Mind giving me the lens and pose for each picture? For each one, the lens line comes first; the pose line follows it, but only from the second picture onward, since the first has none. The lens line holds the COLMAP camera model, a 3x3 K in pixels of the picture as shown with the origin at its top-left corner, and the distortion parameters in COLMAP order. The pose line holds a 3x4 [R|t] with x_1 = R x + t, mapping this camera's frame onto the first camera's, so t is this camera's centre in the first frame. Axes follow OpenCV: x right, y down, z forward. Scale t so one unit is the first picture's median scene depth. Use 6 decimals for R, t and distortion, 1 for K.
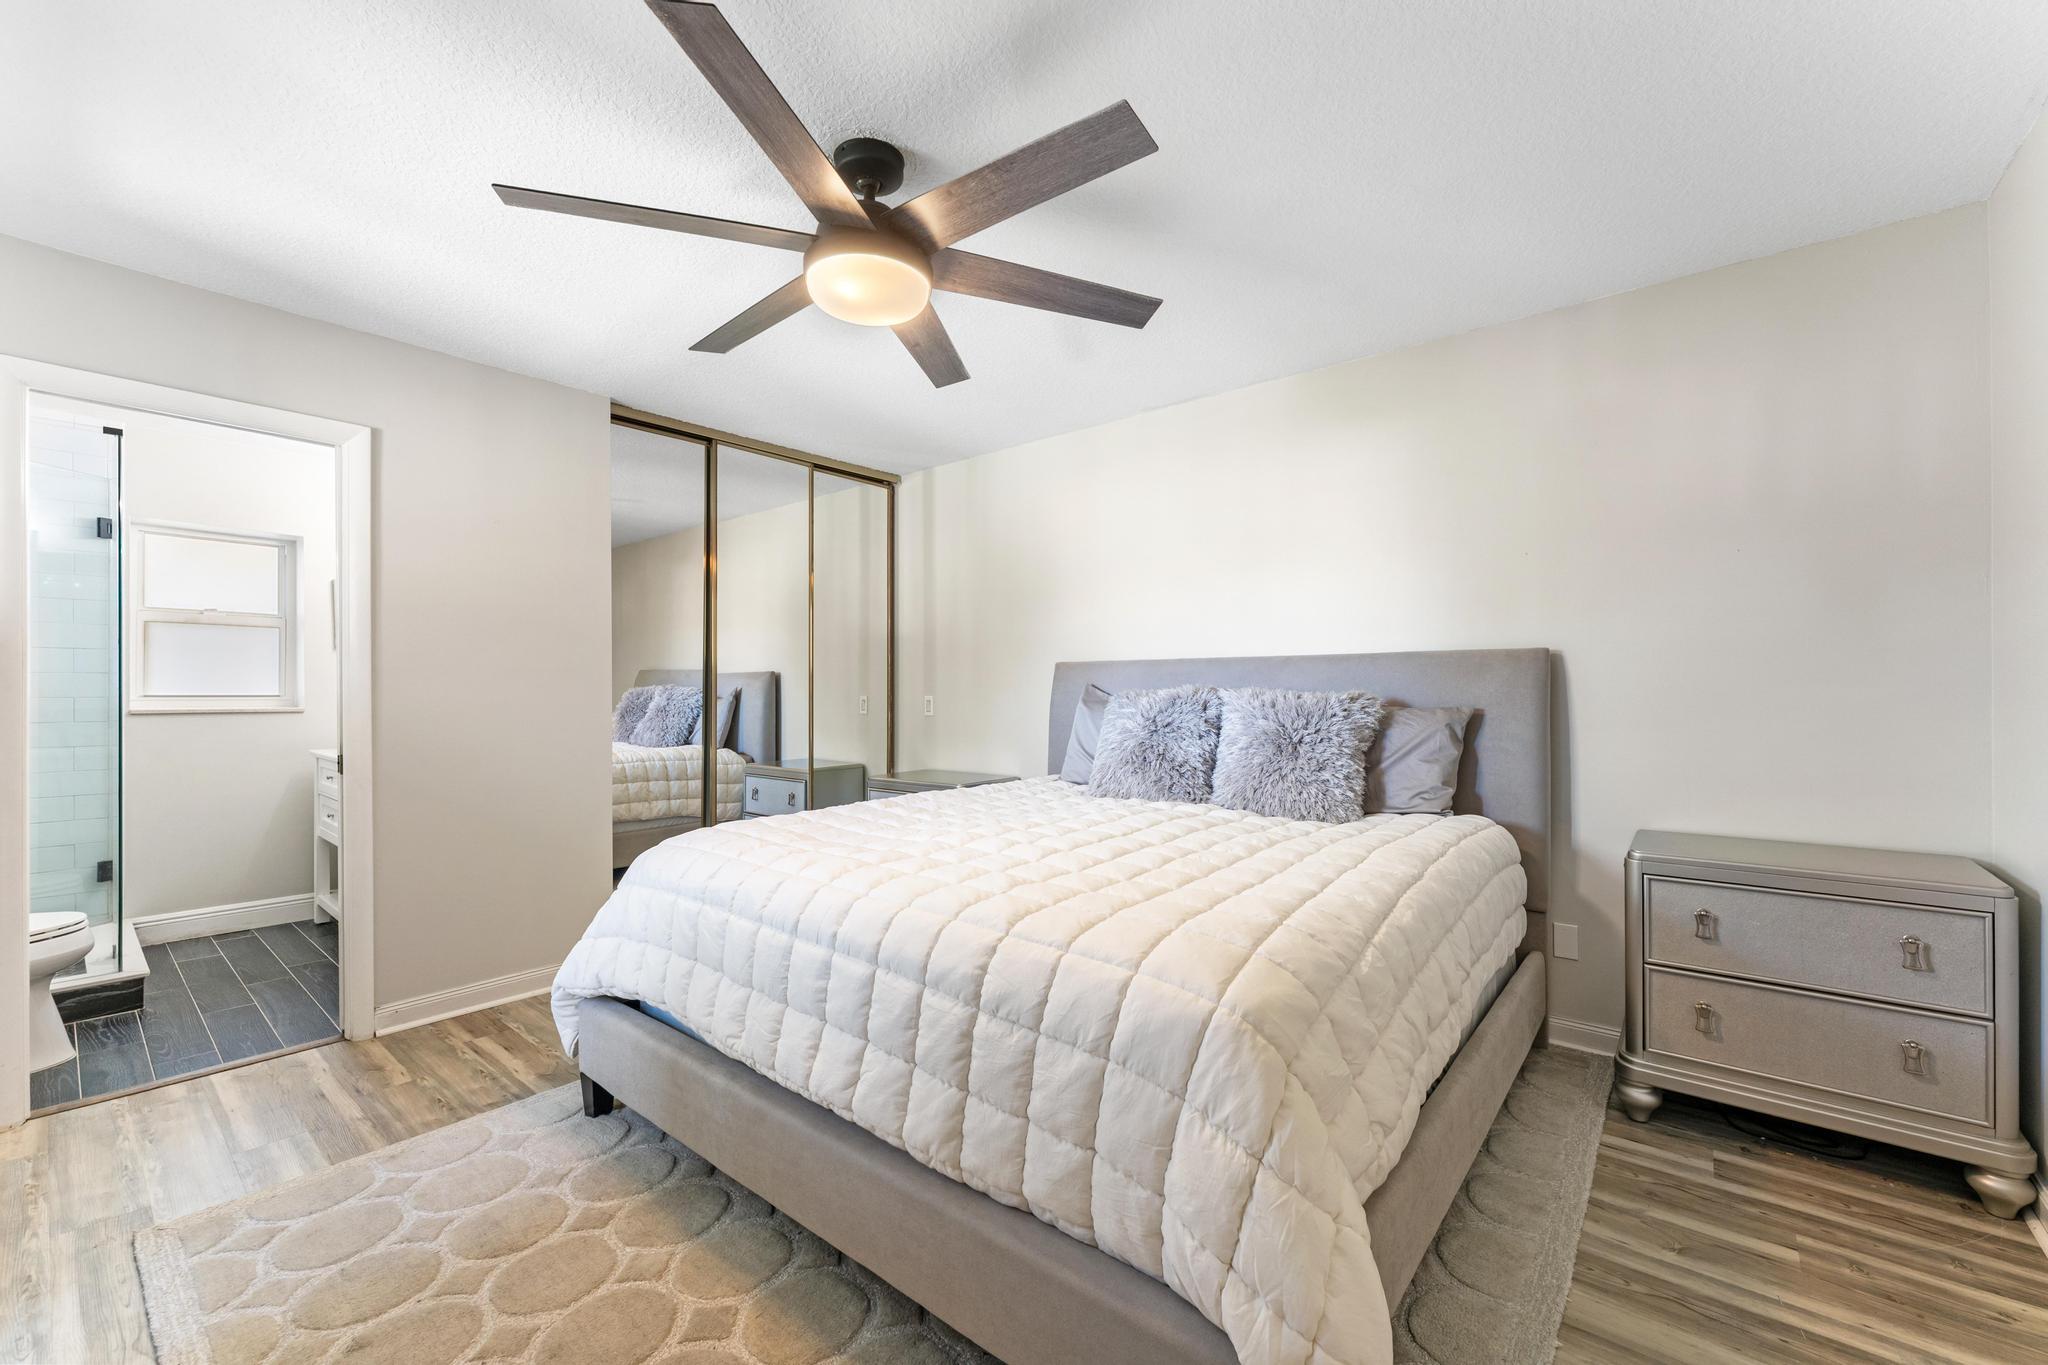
lens RADIAL K [[819.9, 0, 1032.4], [0, 819.9, 693.2], [0, 0, 1]] dist [-0.001924, 0.000462]
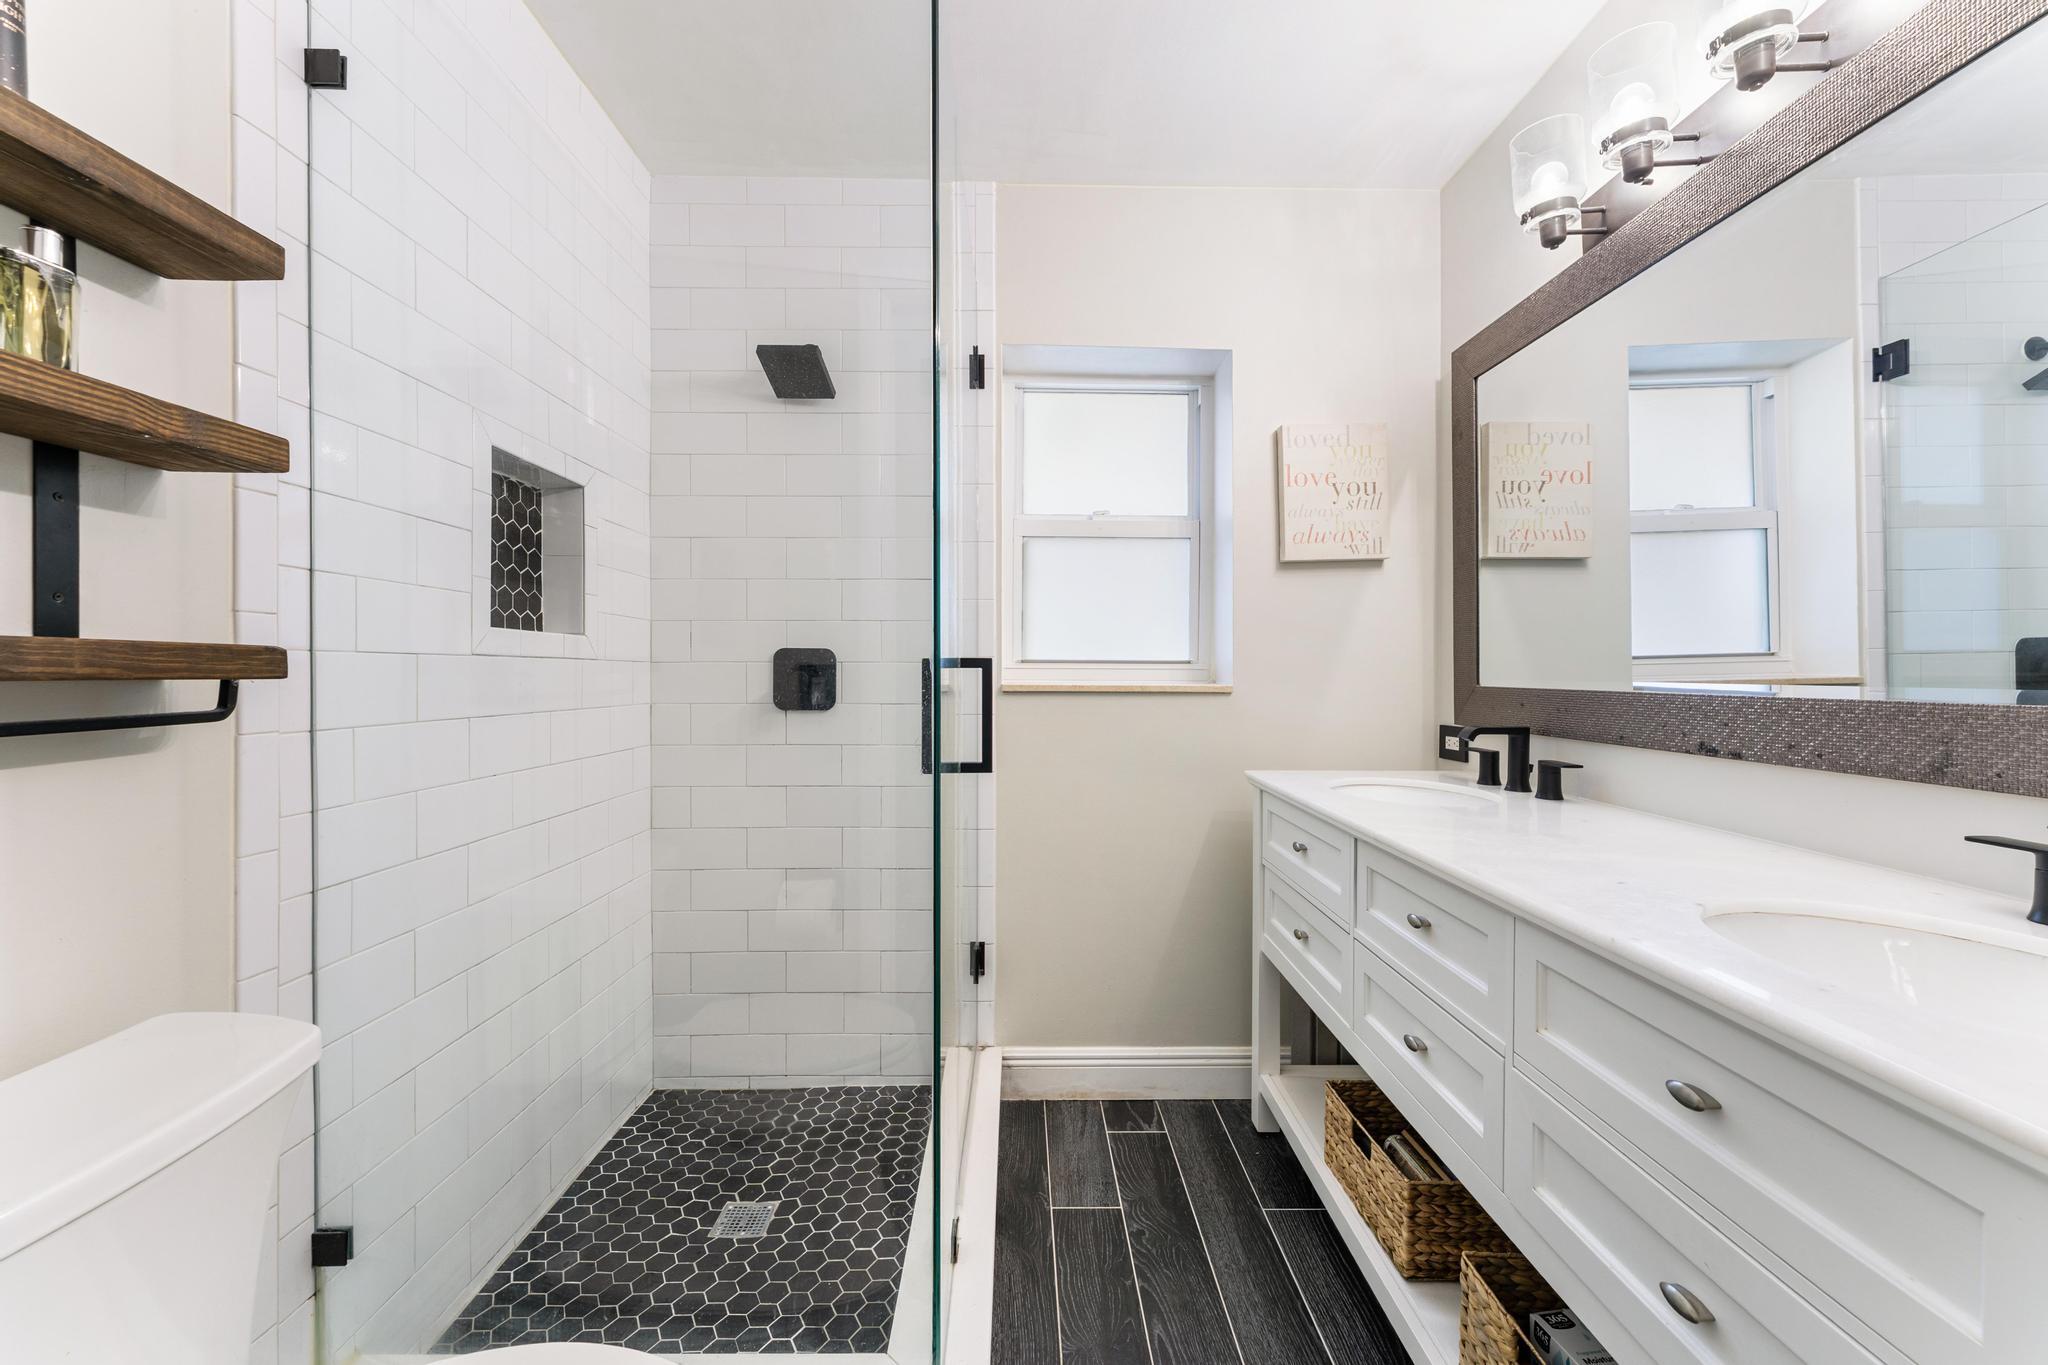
lens RADIAL K [[819.9, 0, 1022.7], [0, 819.9, 680.1], [0, 0, 1]] dist [-0.001924, 0.000462]
pose [[0.625980, 0.002728, -0.779834, -0.582715], [0.005288, 0.999956, 0.007743, 0.010759], [0.779821, -0.008971, 0.625938, 0.588689]]
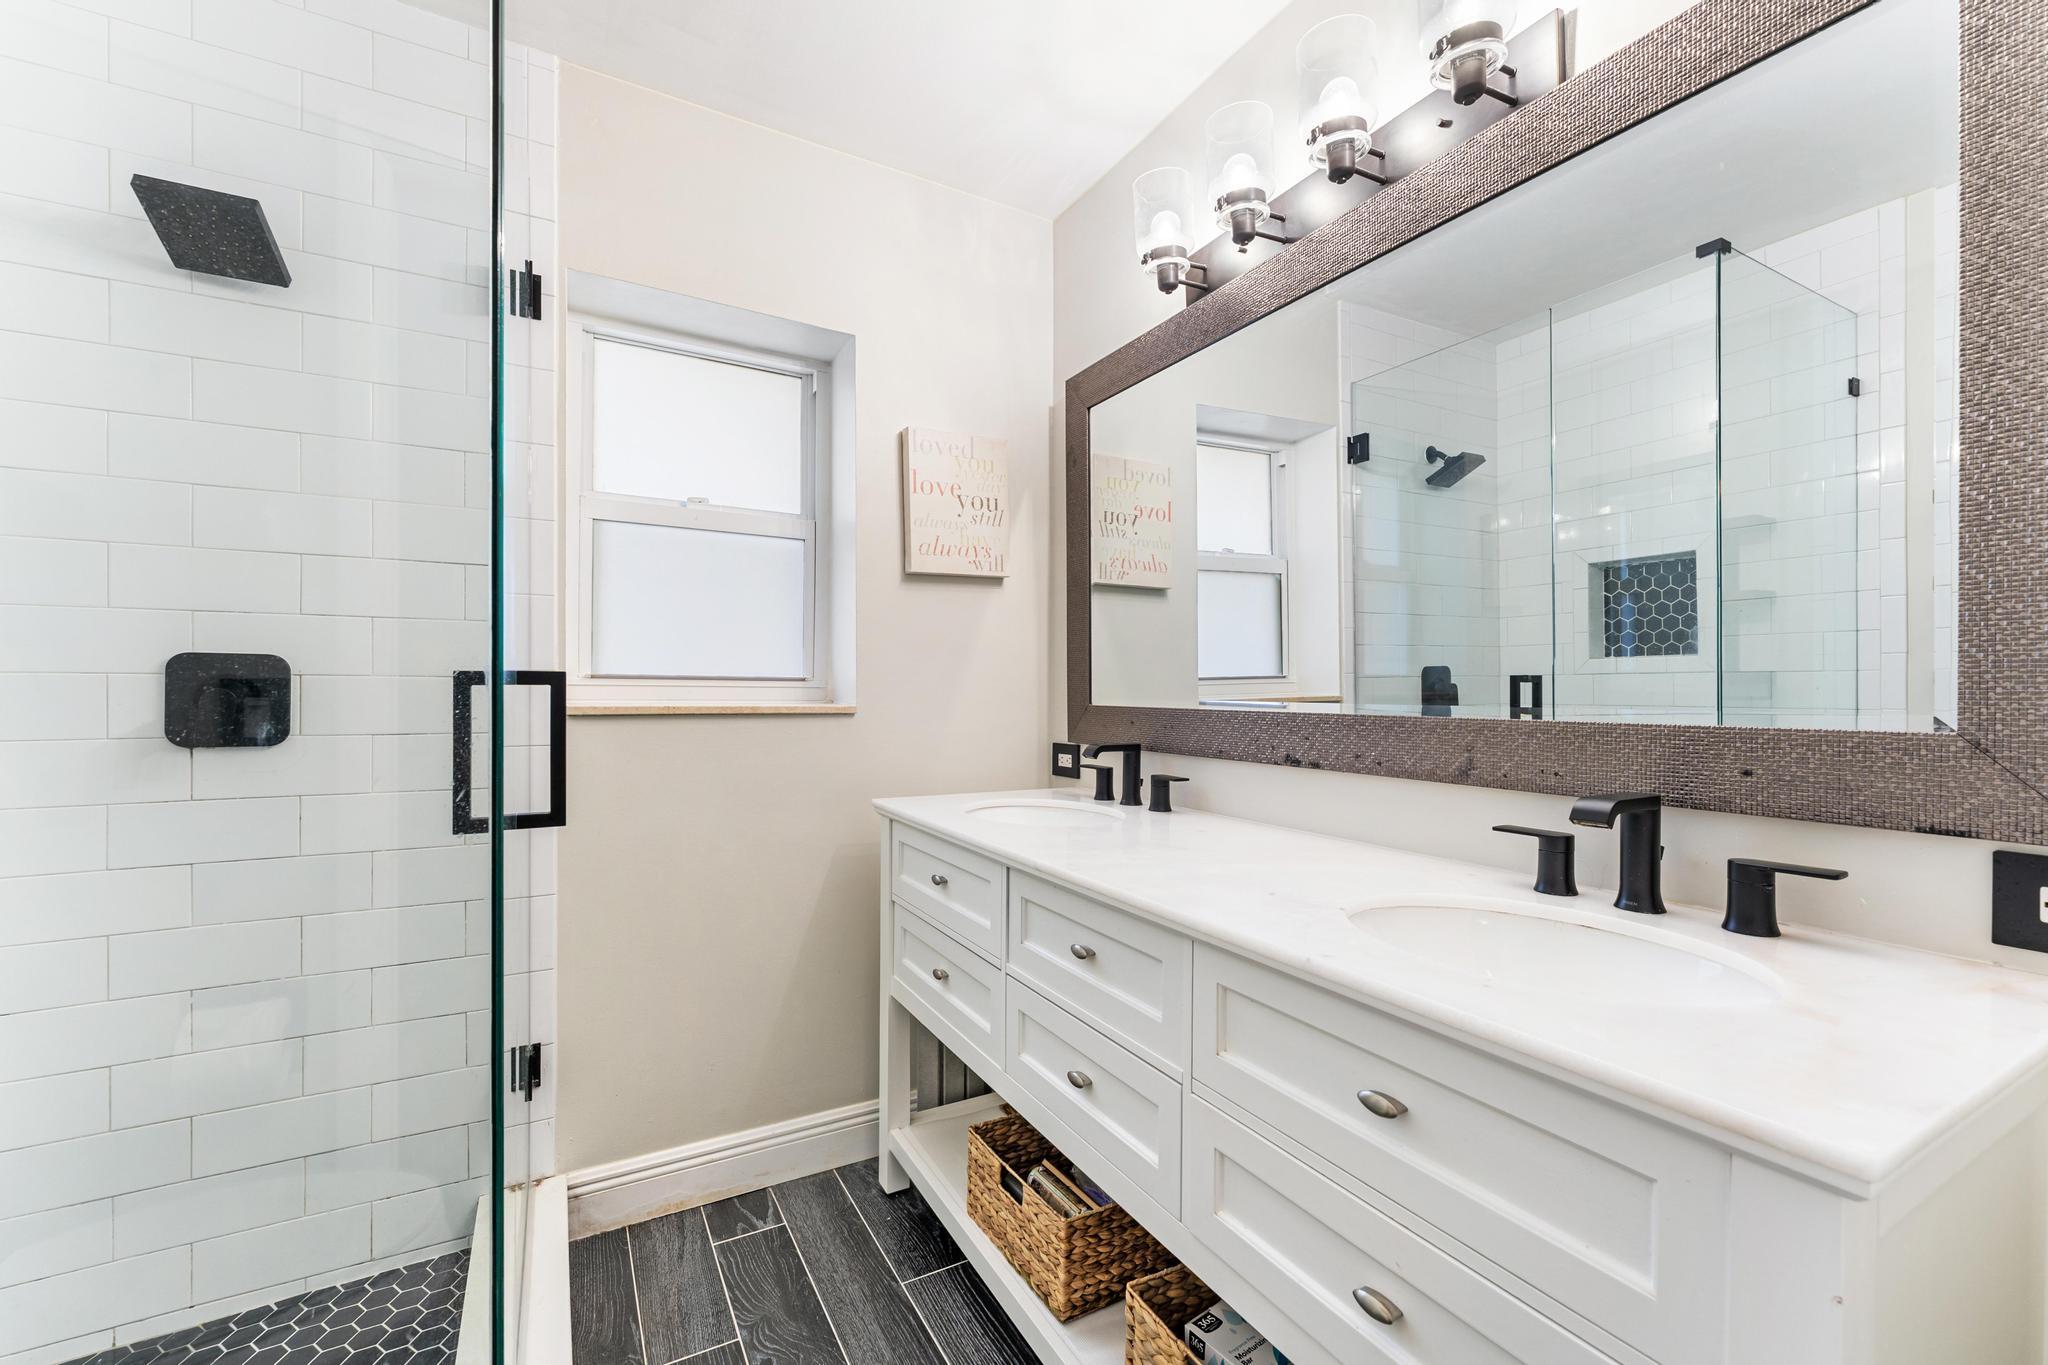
lens RADIAL K [[845.2, 0, 1023.7], [0, 845.2, 694.8], [0, 0, 1]] dist [-0.001695, -0.000336]
pose [[0.923690, -0.000487, -0.383140, -0.628911], [0.002921, 0.999979, 0.005771, 0.010151], [0.383129, -0.006450, 0.923672, 0.605955]]
